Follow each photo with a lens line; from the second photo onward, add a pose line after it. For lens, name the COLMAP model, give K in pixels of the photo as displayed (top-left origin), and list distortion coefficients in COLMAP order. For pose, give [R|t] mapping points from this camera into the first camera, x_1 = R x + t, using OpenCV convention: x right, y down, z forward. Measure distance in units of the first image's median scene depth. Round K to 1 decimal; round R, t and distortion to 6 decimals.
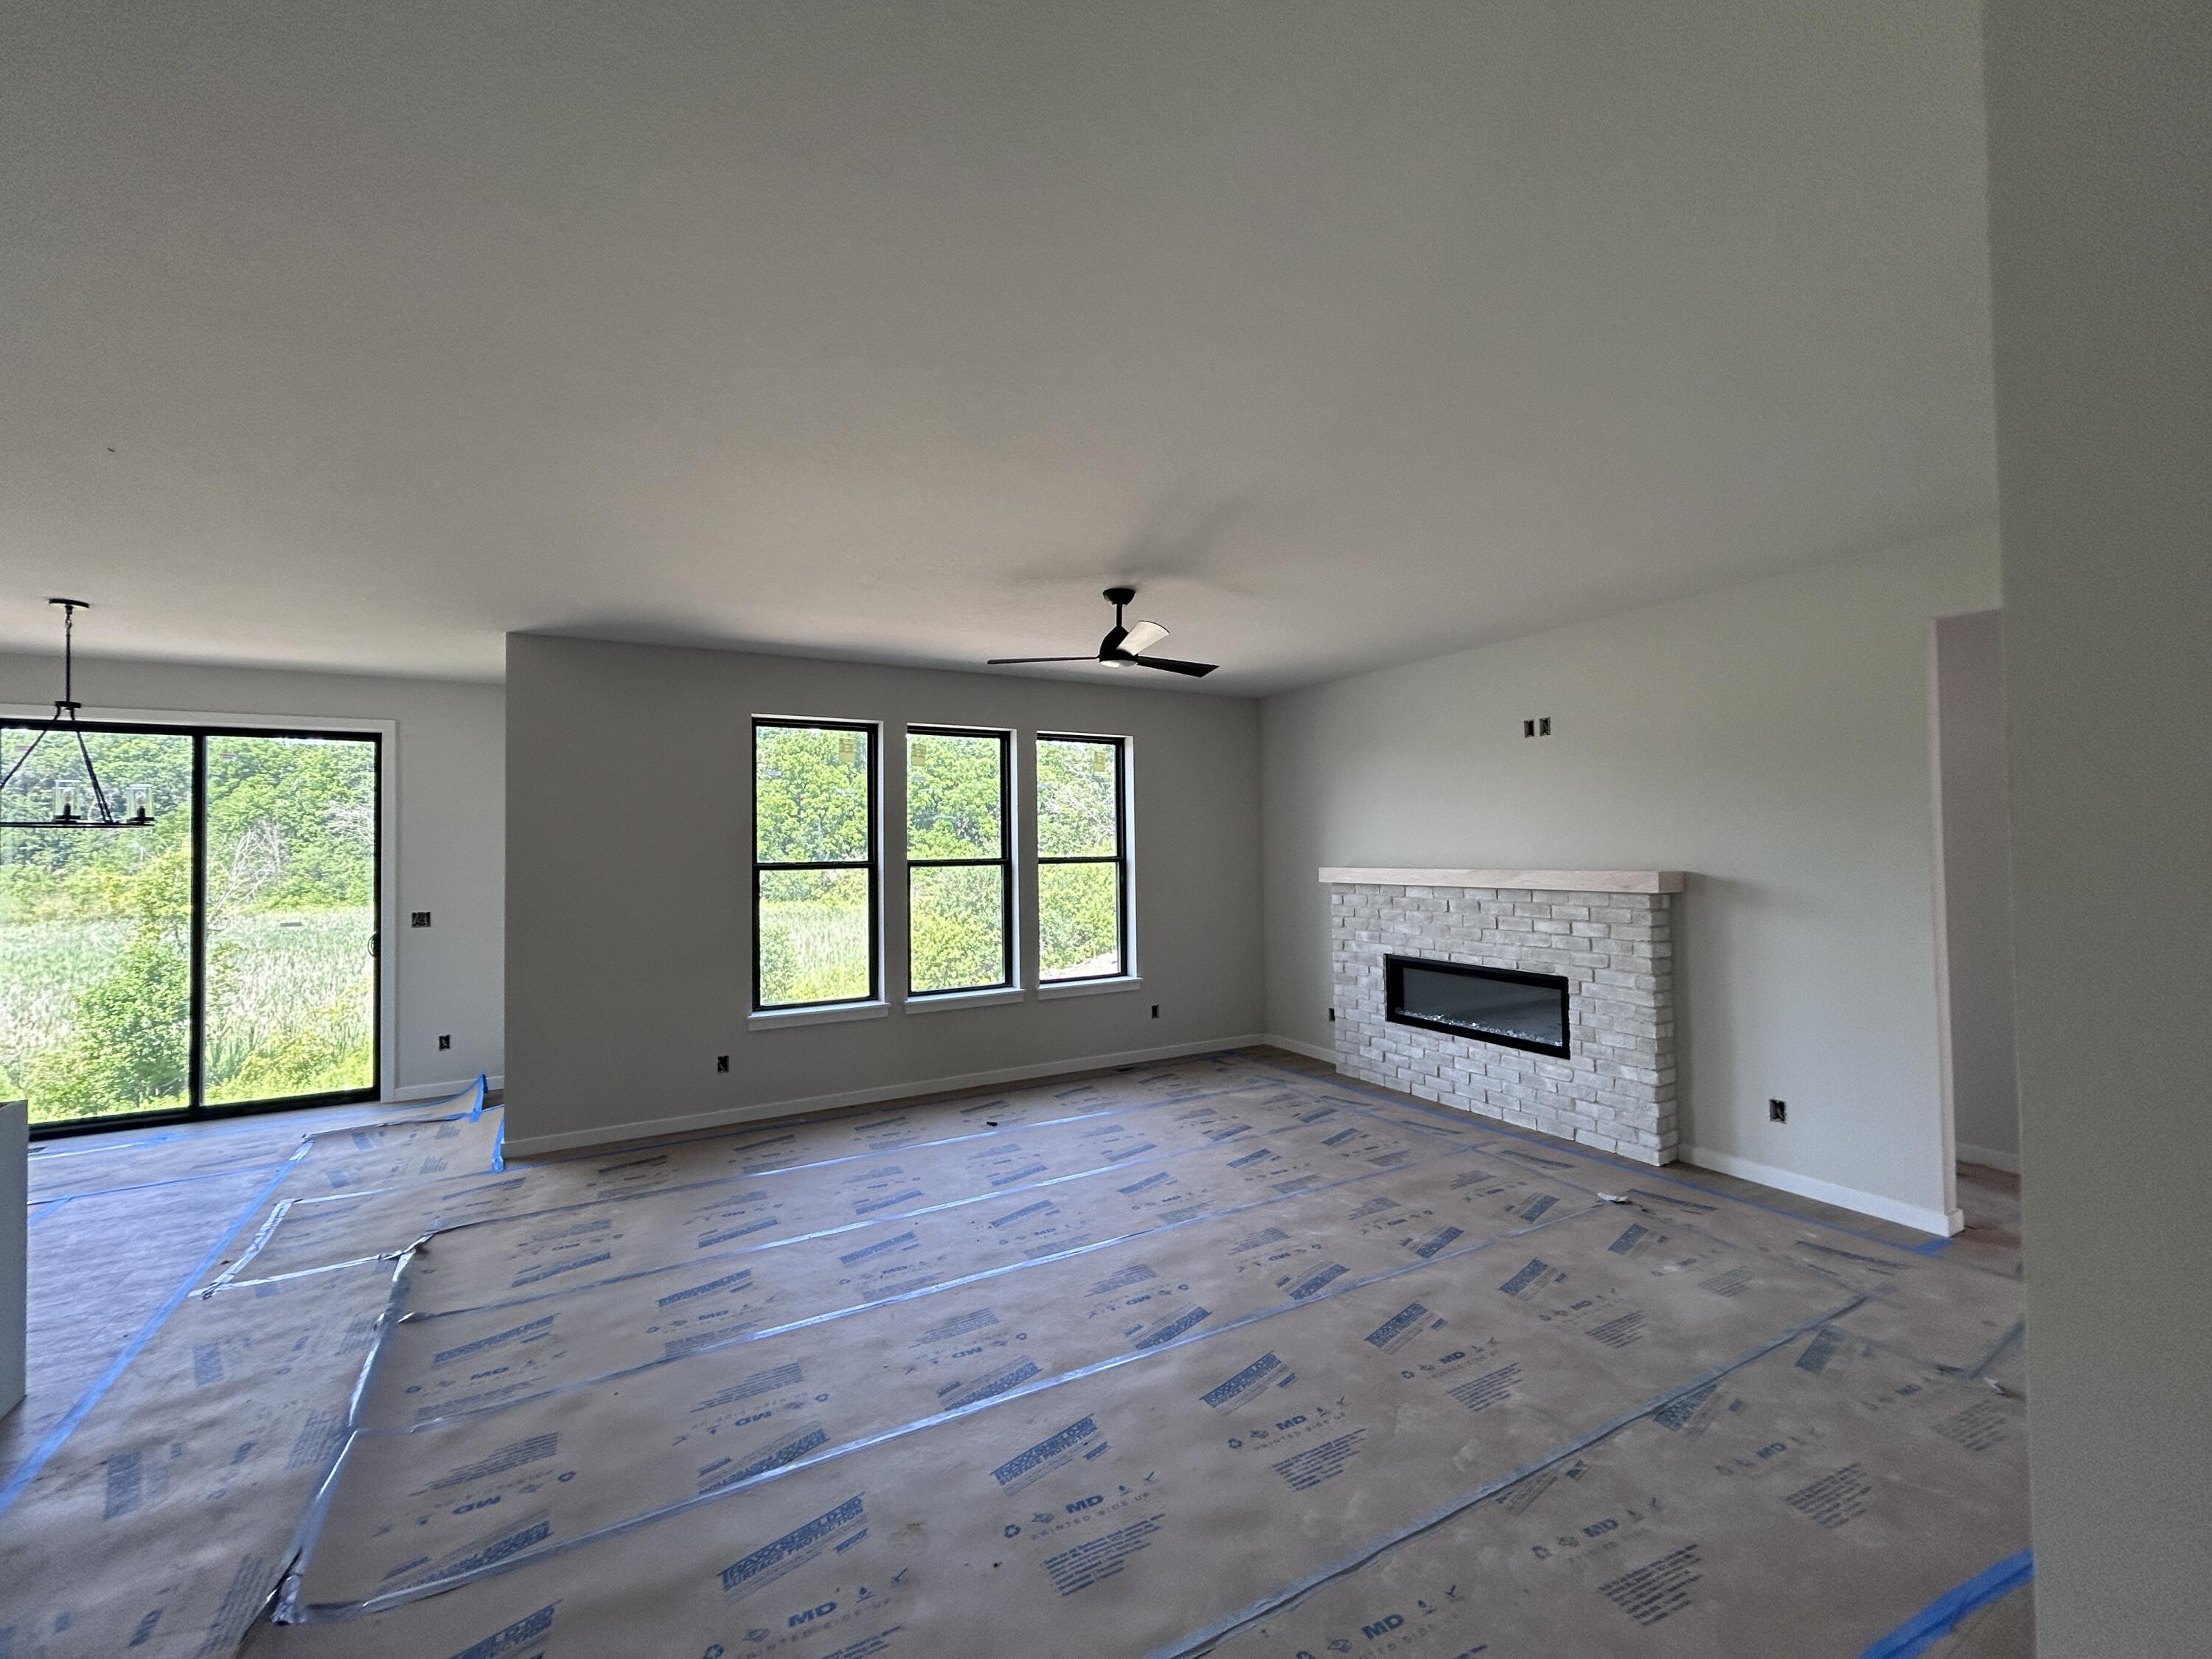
lens RADIAL K [[895.8, 0, 1102.3], [0, 895.8, 831.4], [0, 0, 1]] dist [-0.007481, 0.001241]
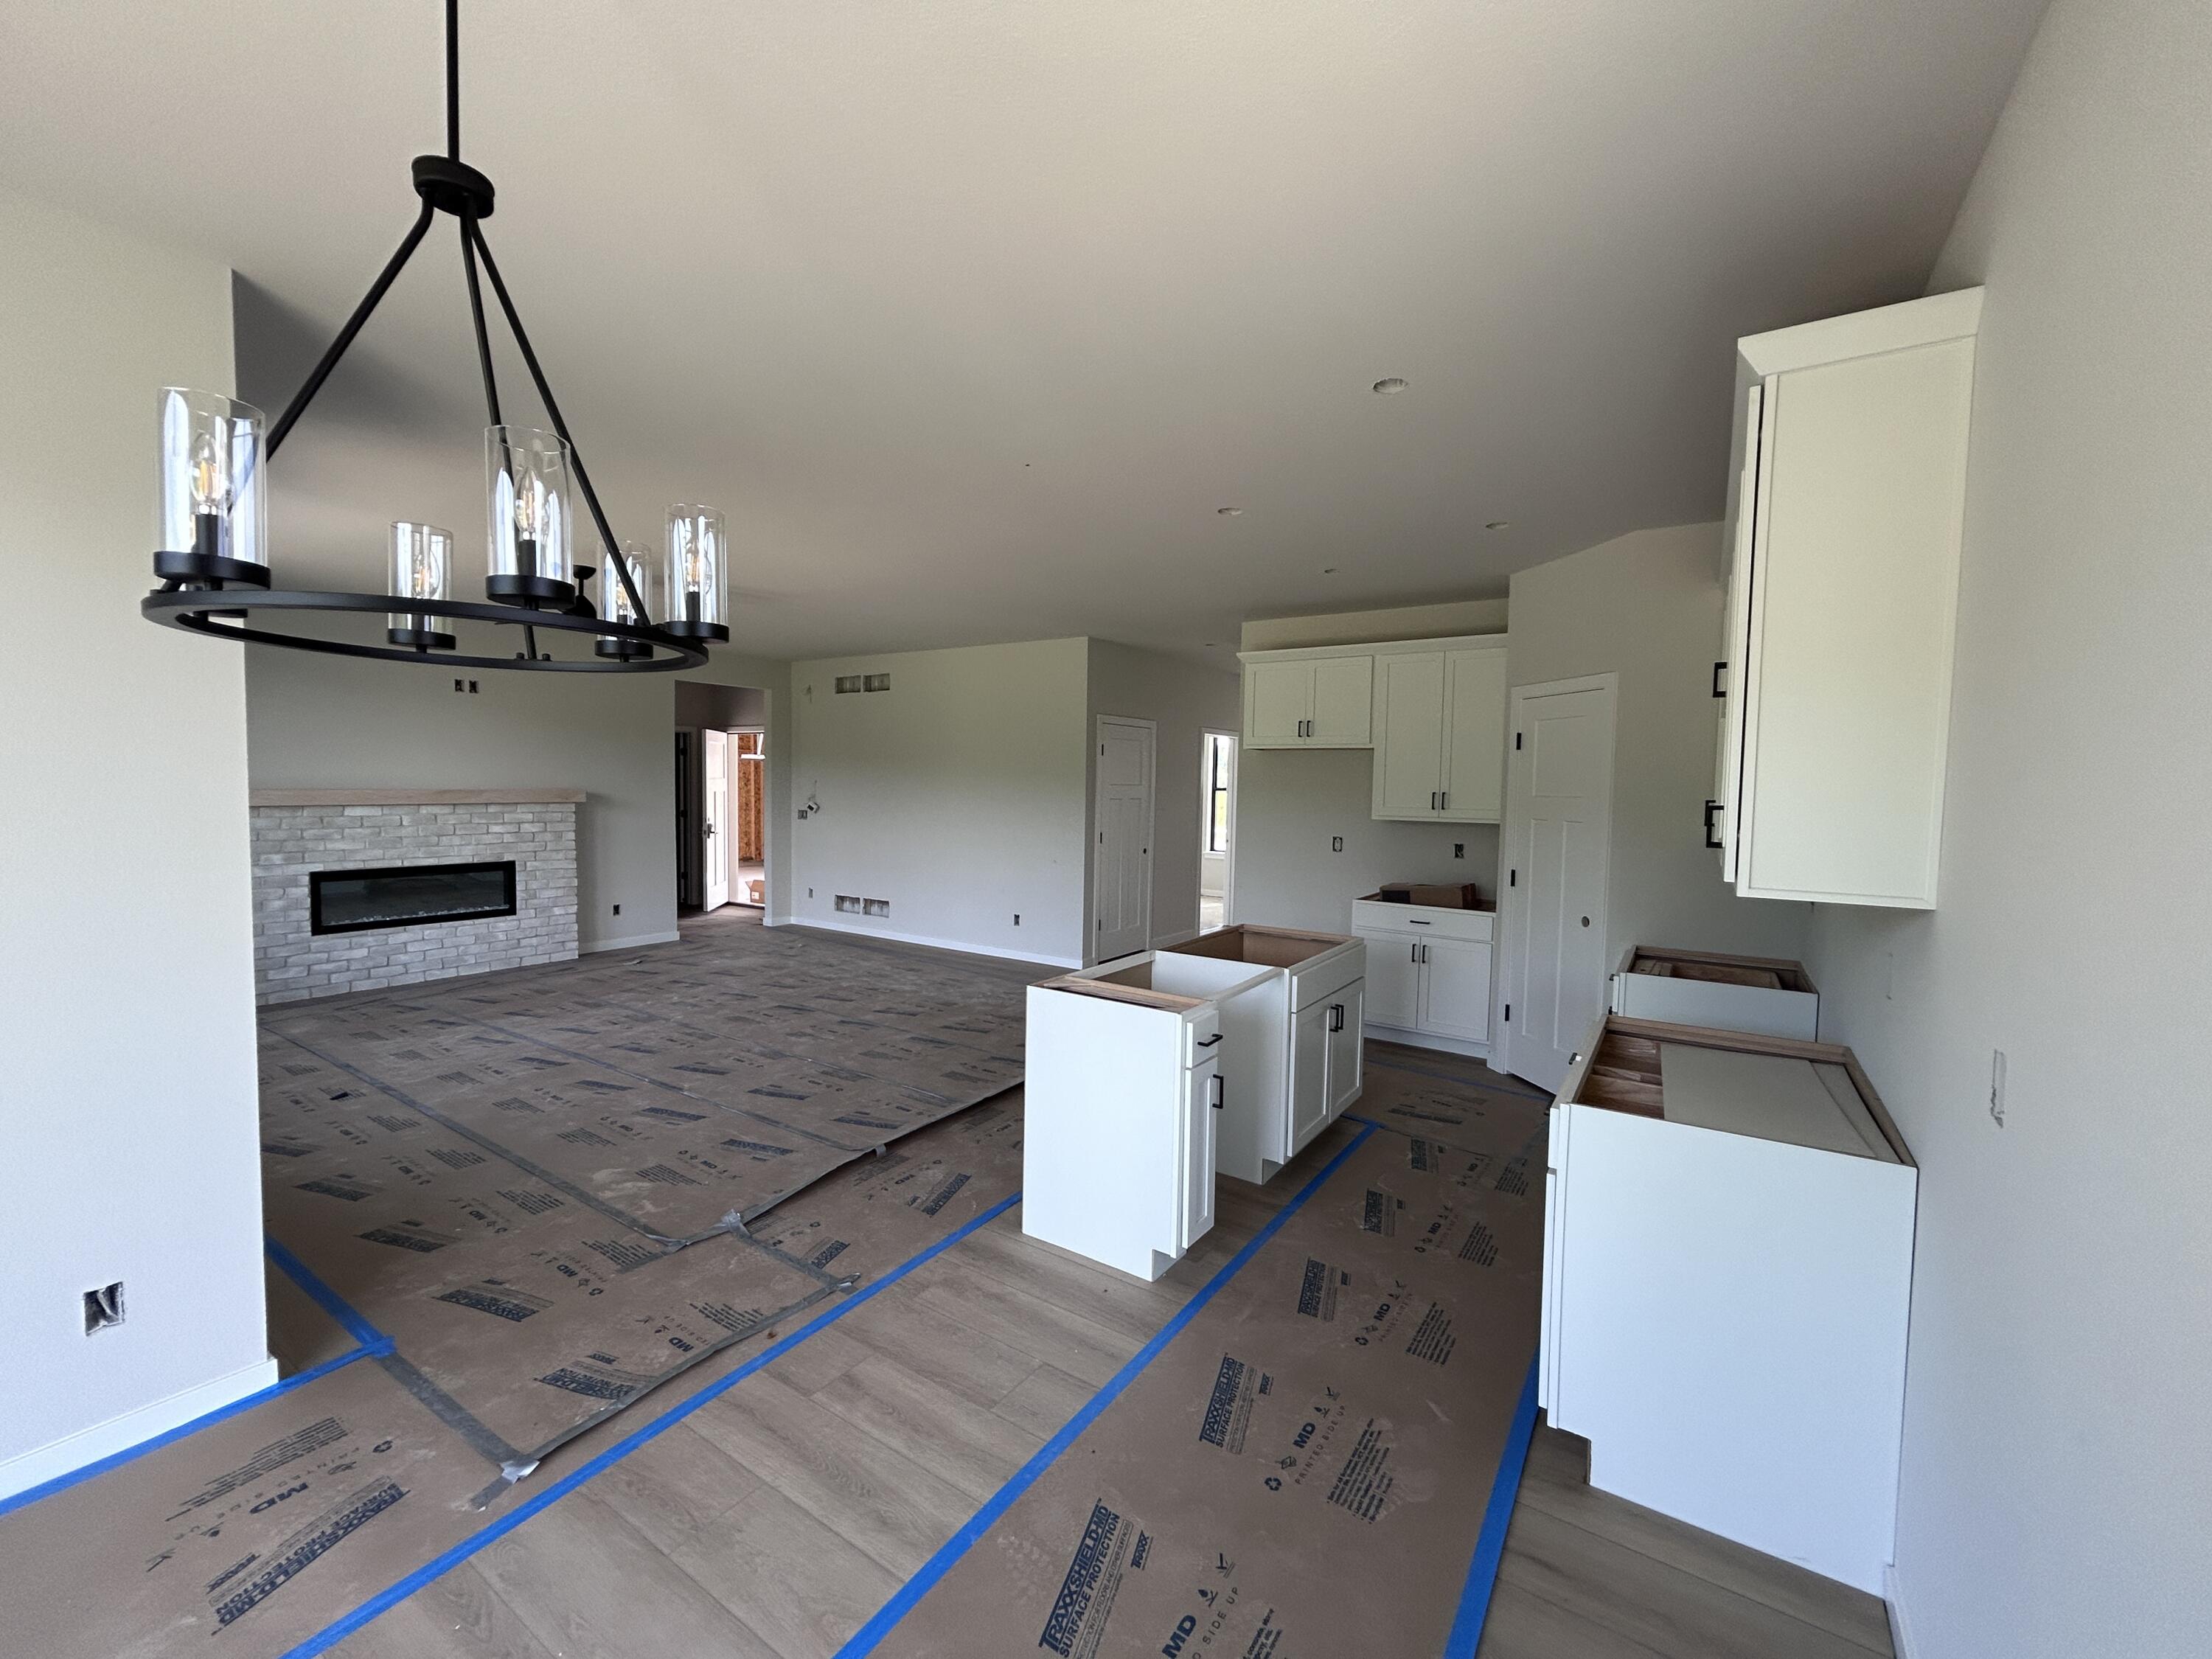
lens RADIAL K [[895.8, 0, 1107.7], [0, 895.8, 825.4], [0, 0, 1]] dist [-0.007481, 0.001241]
pose [[-0.457124, -0.040914, 0.888461, -1.258406], [-0.030164, 0.999080, 0.030488, 0.027306], [-0.888891, -0.012863, -0.457938, 0.794119]]
